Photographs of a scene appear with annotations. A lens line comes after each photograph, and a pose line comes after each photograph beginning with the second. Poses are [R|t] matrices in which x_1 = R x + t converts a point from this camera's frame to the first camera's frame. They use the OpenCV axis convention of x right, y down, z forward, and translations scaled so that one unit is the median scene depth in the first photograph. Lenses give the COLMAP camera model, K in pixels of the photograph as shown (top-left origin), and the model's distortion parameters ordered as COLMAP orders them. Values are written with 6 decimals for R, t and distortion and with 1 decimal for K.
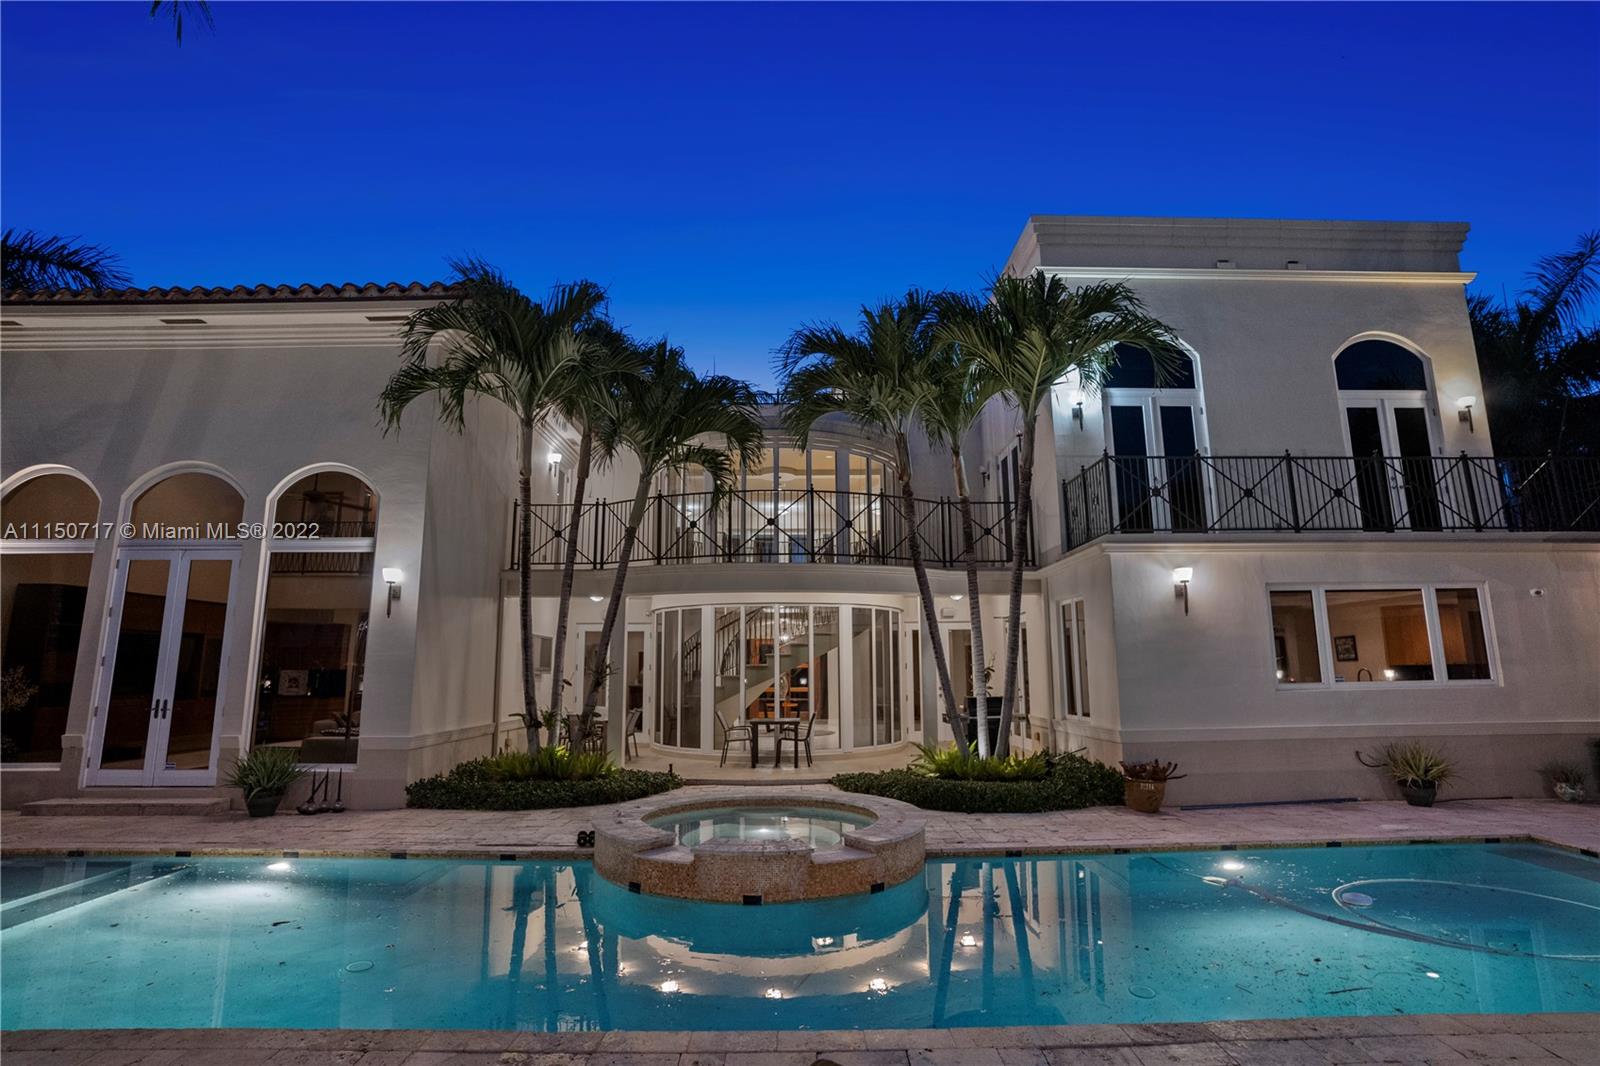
lens RADIAL K [[779.8, 0, 807.0], [0, 779.8, 533.5], [0, 0, 1]] dist [-0.081050, 0.034058]
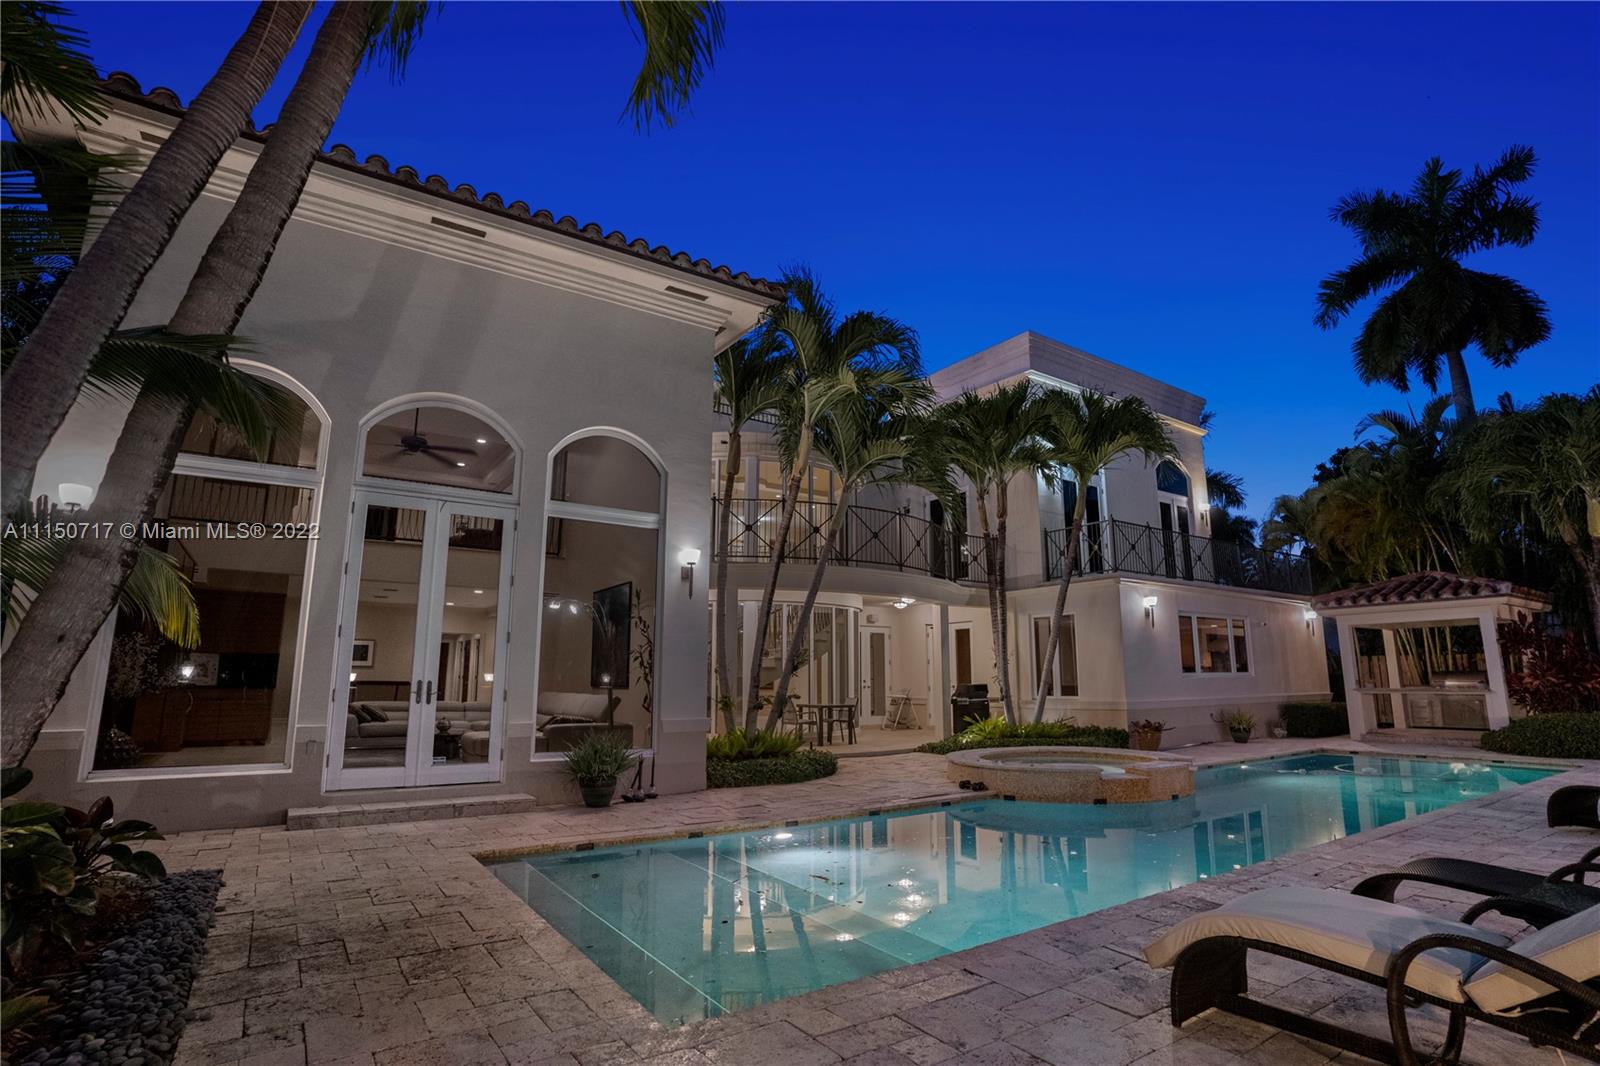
lens RADIAL K [[786.3, 0, 805.1], [0, 786.3, 533.5], [0, 0, 1]] dist [-0.084712, 0.043235]
pose [[0.829032, 0.109575, 0.548360, -0.964768], [-0.107110, 0.993573, -0.036605, 0.046657], [-0.548847, -0.028388, 0.835441, 0.068152]]
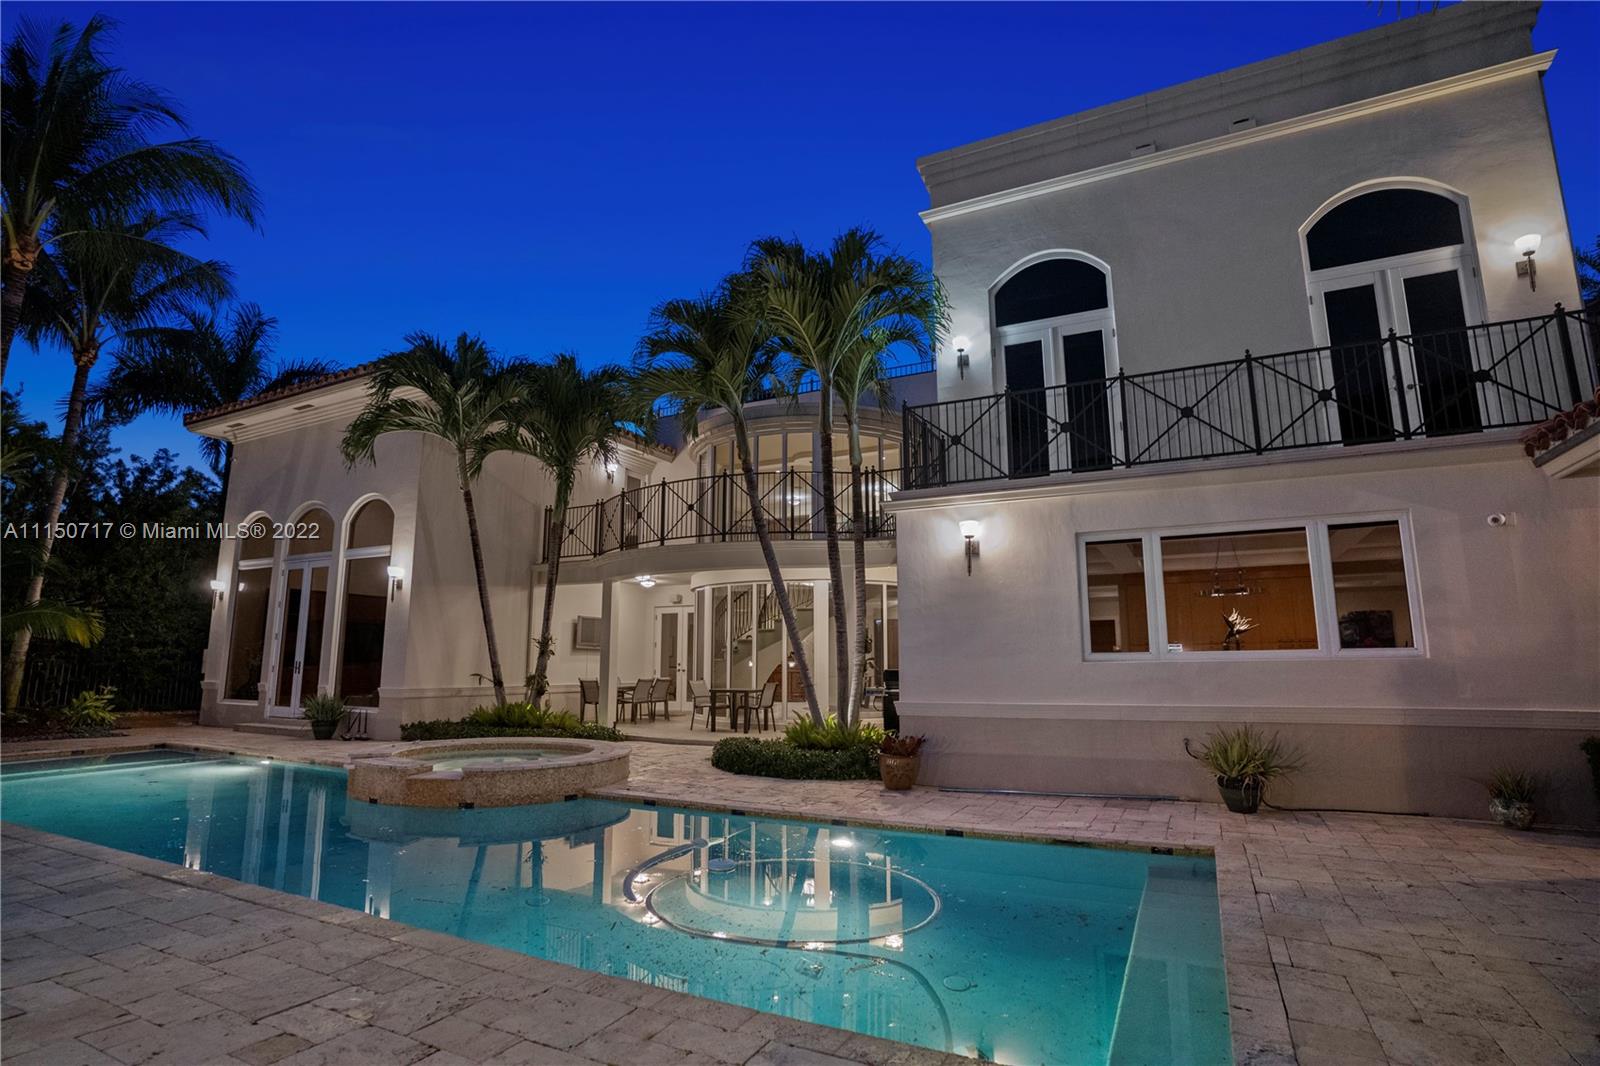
lens RADIAL K [[779.8, 0, 807.0], [0, 779.8, 533.5], [0, 0, 1]] dist [-0.081050, 0.034058]
pose [[0.889615, -0.068853, -0.451492, 0.720624], [0.074493, 0.997207, -0.005293, 0.048188], [0.450596, -0.028924, 0.892259, 0.110630]]
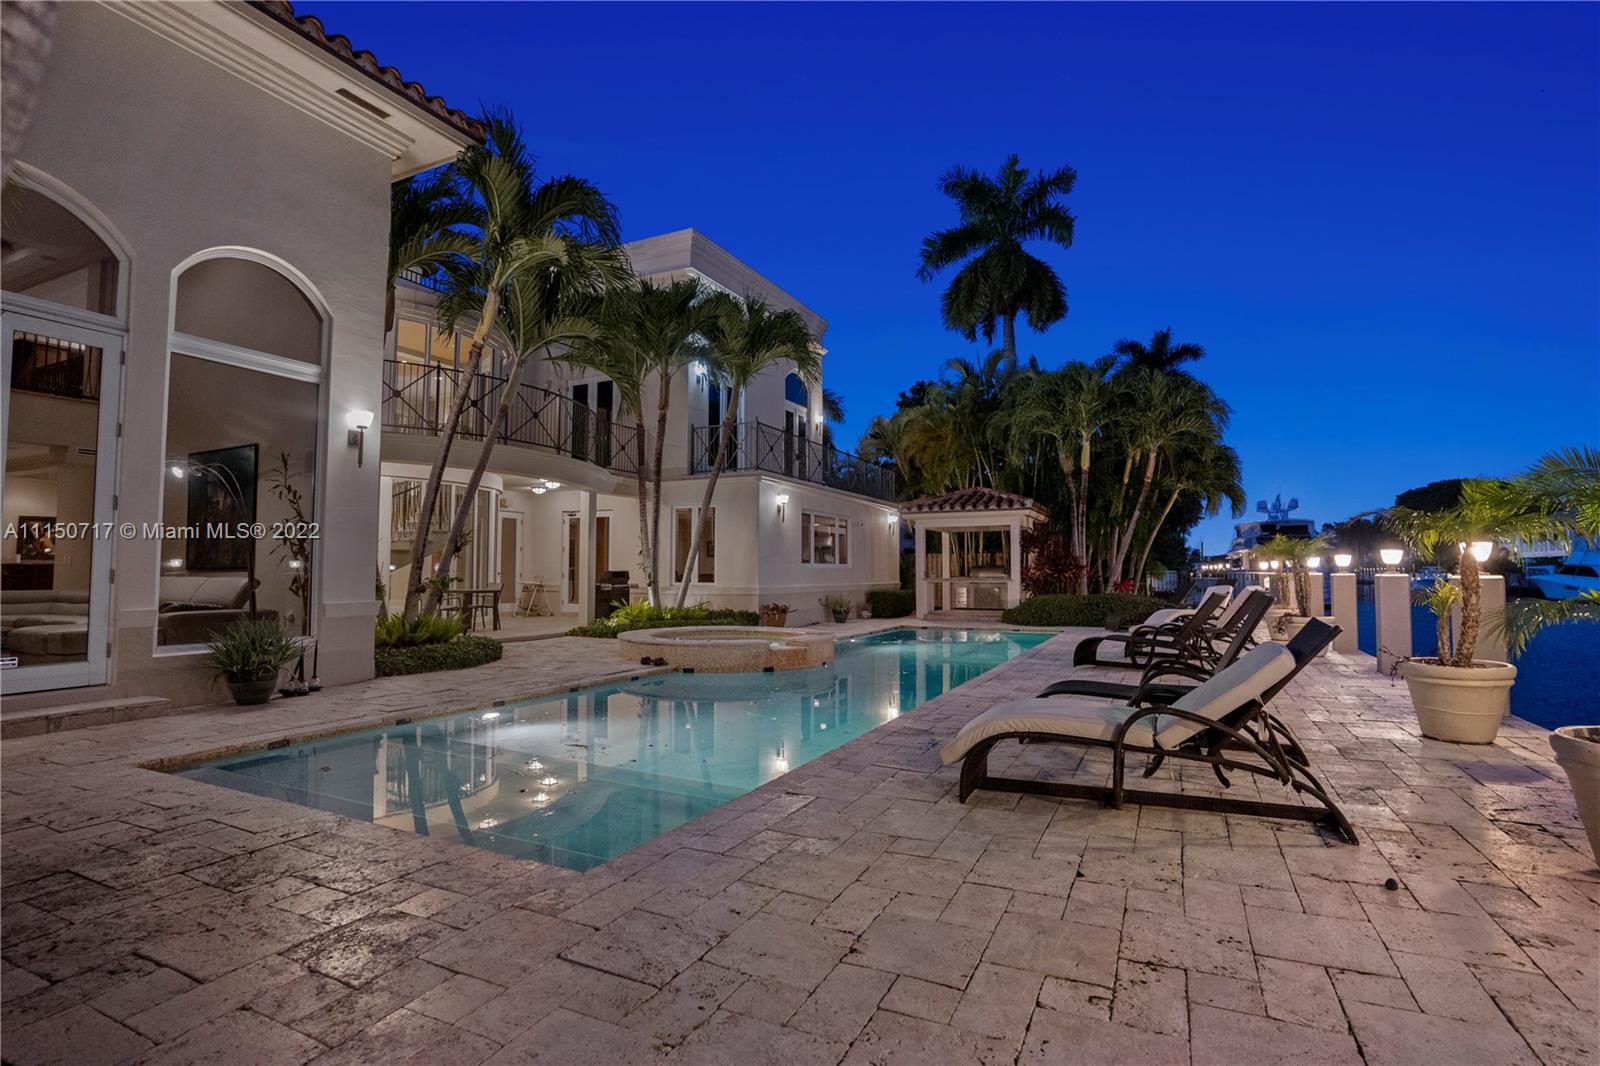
lens RADIAL K [[786.3, 0, 805.1], [0, 786.3, 533.5], [0, 0, 1]] dist [-0.084712, 0.043235]
pose [[0.439768, 0.052549, 0.896573, -1.074747], [-0.166820, 0.985694, 0.024053, 0.076612], [-0.882482, -0.160144, 0.442243, 0.147932]]
